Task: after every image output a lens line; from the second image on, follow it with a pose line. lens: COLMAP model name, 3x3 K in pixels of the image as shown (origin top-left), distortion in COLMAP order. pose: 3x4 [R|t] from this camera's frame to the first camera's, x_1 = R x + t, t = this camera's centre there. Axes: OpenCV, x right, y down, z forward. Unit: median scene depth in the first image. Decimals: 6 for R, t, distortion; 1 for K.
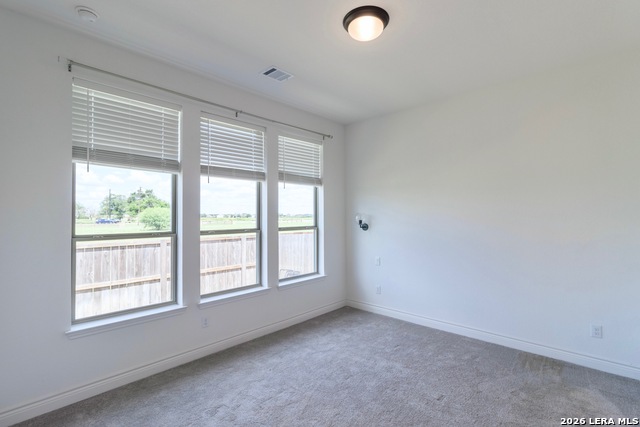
lens RADIAL K [[302.8, 0, 329.5], [0, 302.8, 211.2], [0, 0, 1]] dist [-0.000860, -0.000193]
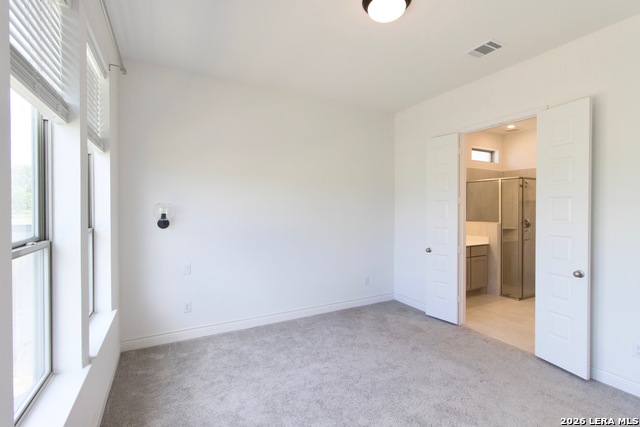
lens RADIAL K [[302.8, 0, 329.5], [0, 302.8, 211.2], [0, 0, 1]] dist [-0.000860, -0.000193]
pose [[0.349091, -0.012849, 0.937001, -0.487888], [0.005303, 0.999917, 0.011736, 0.023462], [-0.937074, 0.000872, 0.349130, 0.507336]]
